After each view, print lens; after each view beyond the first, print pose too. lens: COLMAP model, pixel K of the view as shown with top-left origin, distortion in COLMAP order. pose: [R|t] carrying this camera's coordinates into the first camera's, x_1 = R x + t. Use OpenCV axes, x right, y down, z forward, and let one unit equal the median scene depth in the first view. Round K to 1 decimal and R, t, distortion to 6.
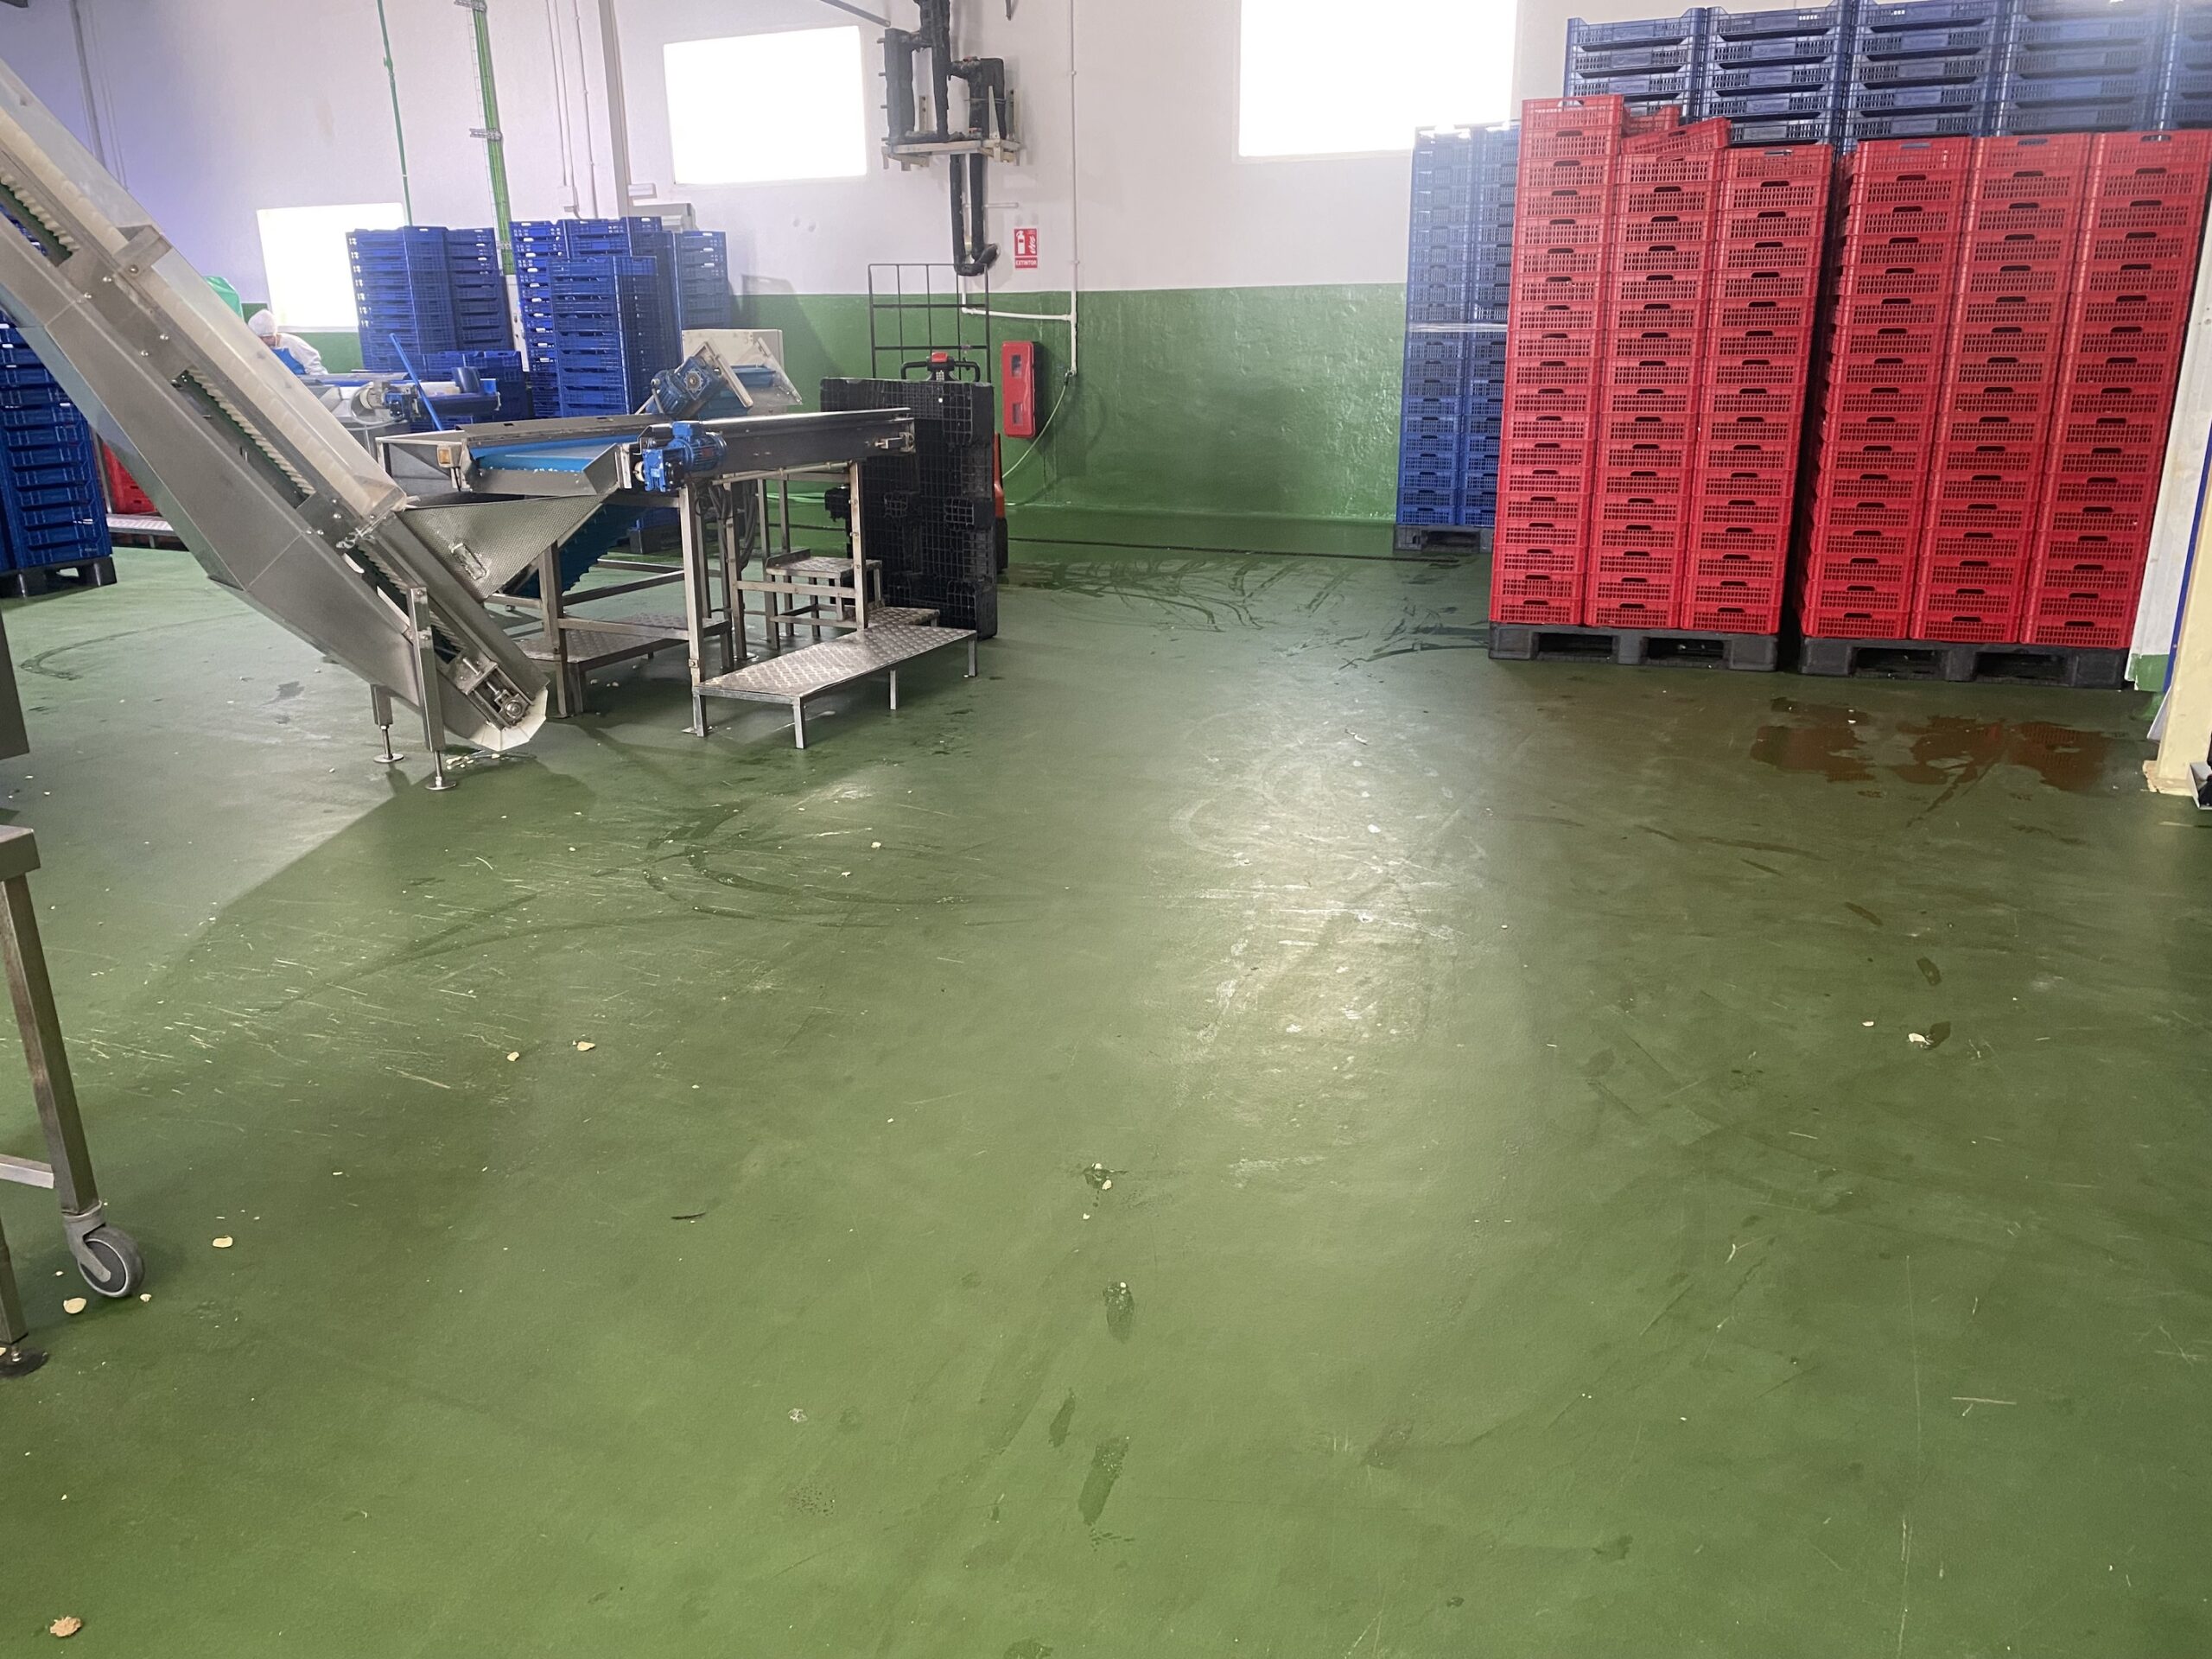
lens RADIAL K [[1678.4, 0, 1104.7], [0, 1678.4, 813.4], [0, 0, 1]] dist [0.015307, -0.010637]
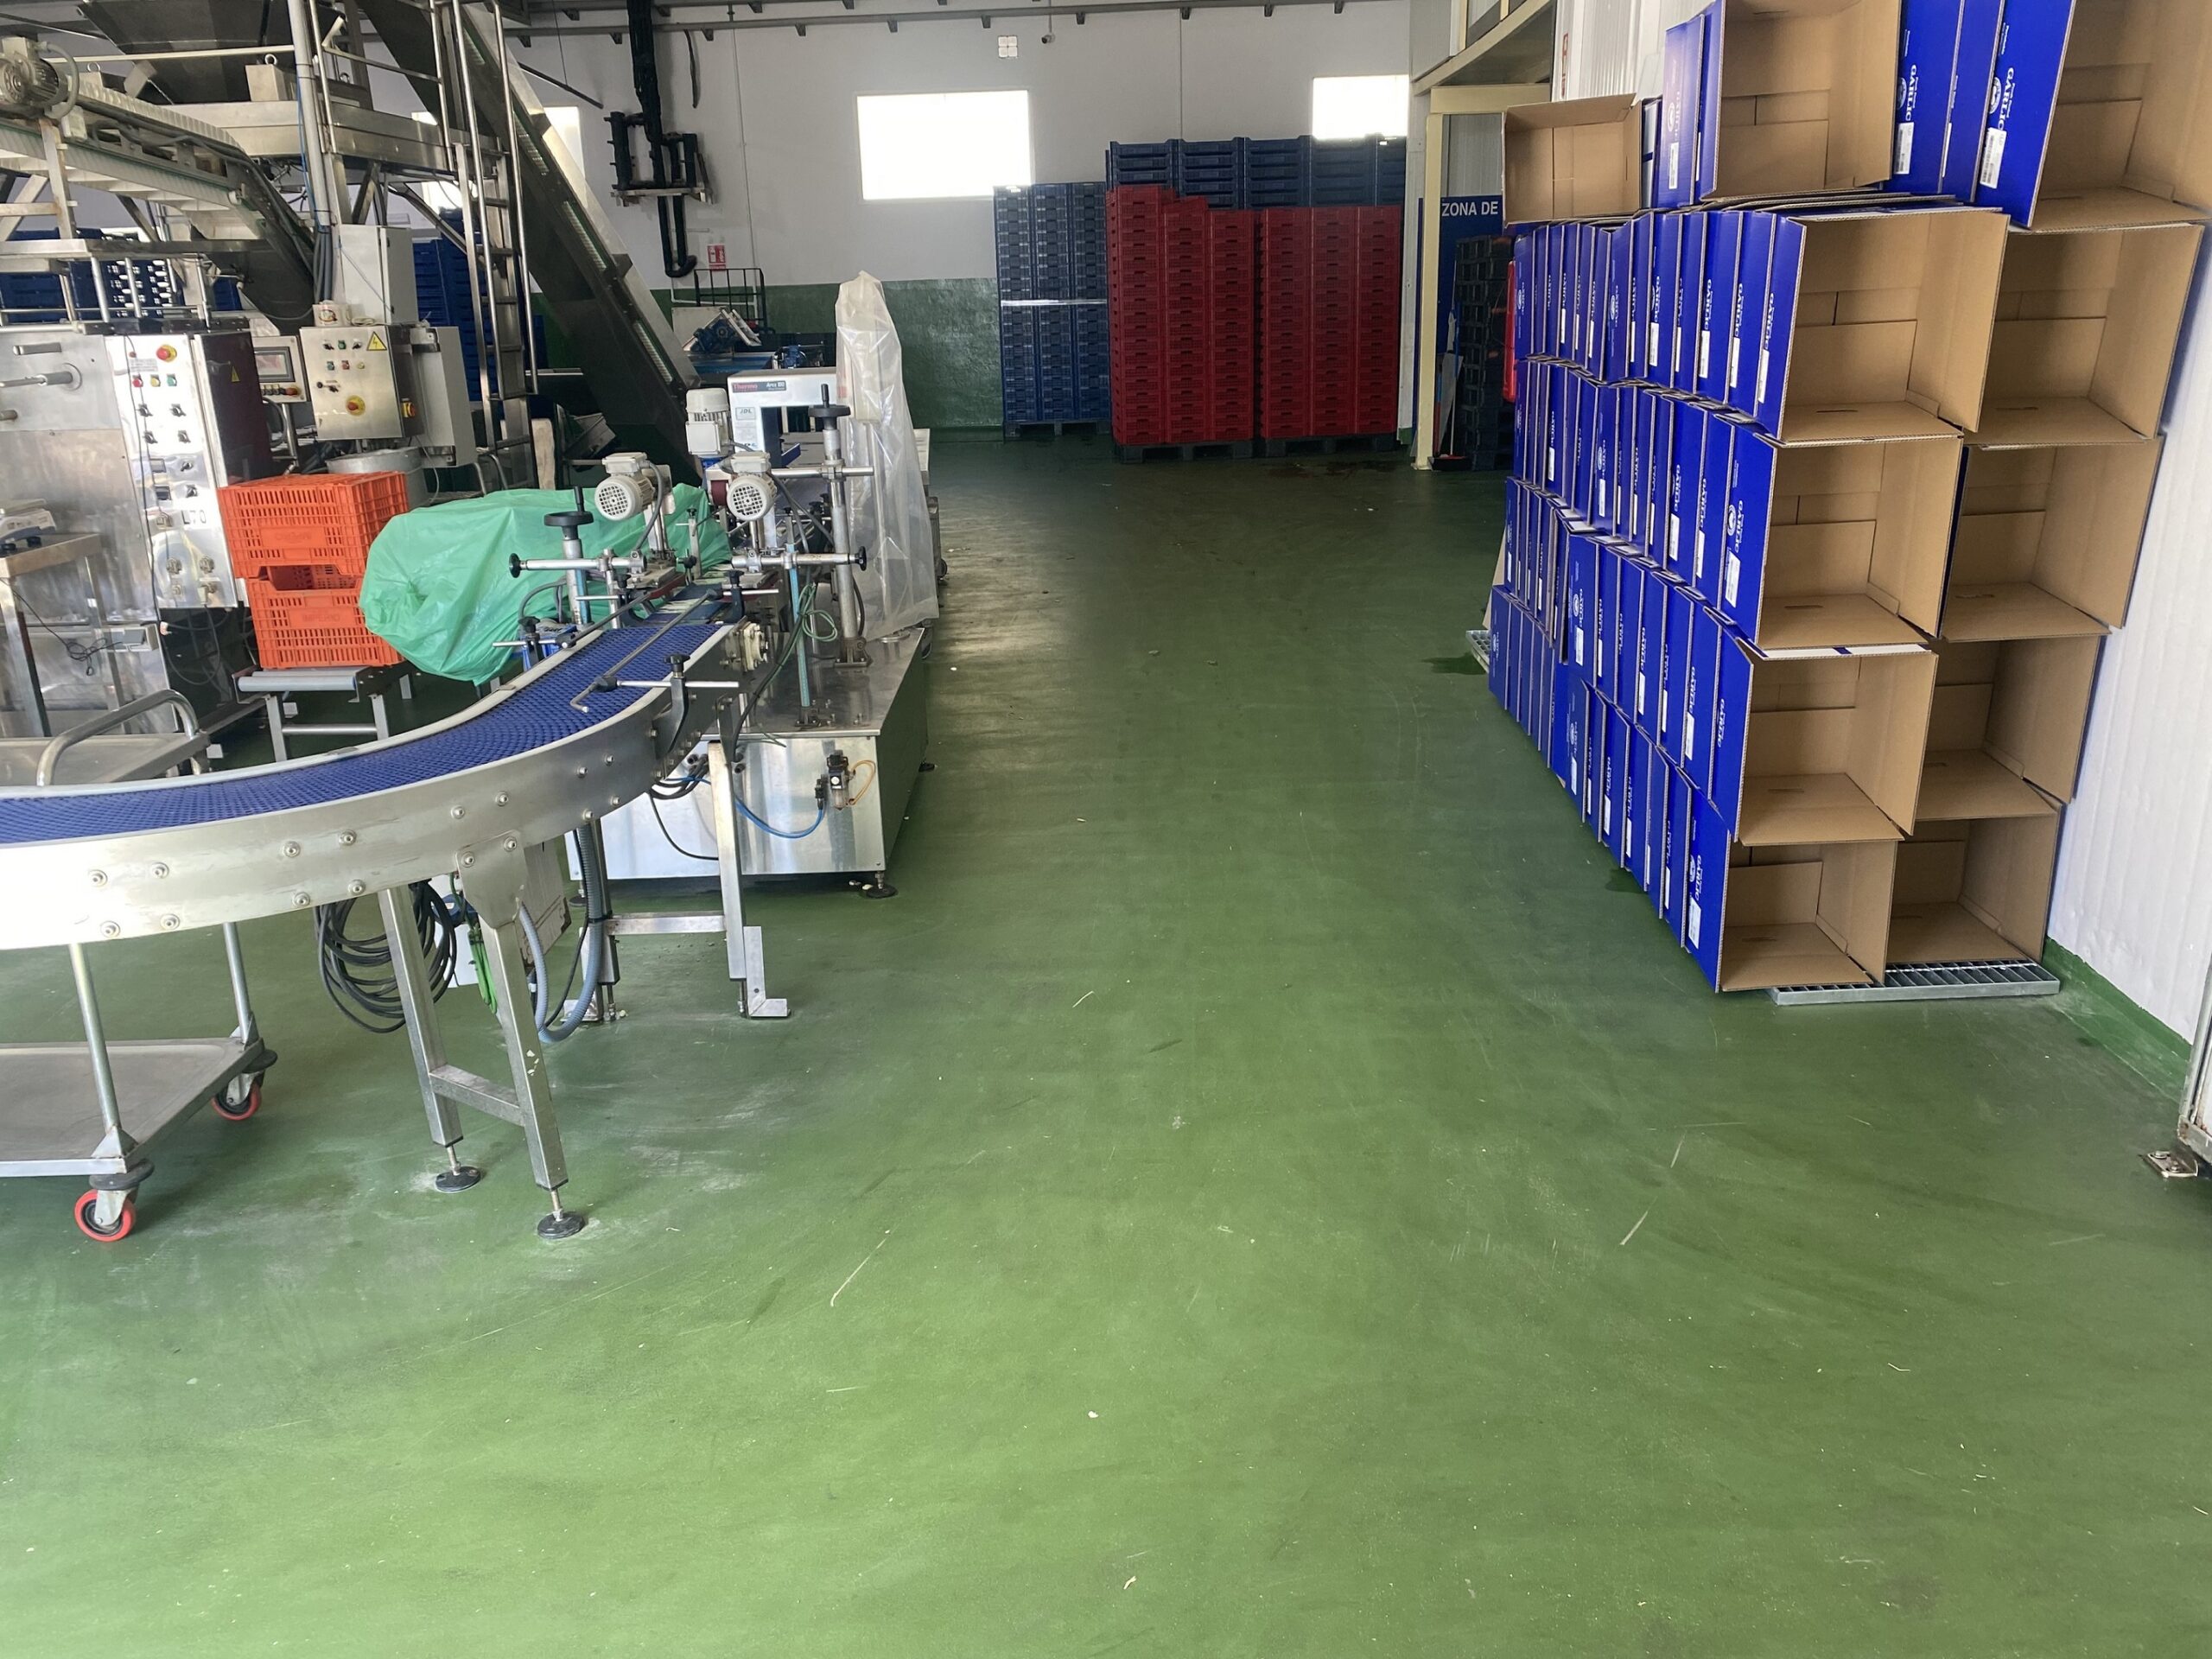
lens RADIAL K [[1678.4, 0, 1103.5], [0, 1678.4, 837.0], [0, 0, 1]] dist [0.015307, -0.010637]
pose [[0.913132, -0.142196, 0.382061, -0.391051], [0.138211, 0.989673, 0.038011, 0.169782], [-0.383521, 0.018096, 0.923355, -0.523595]]
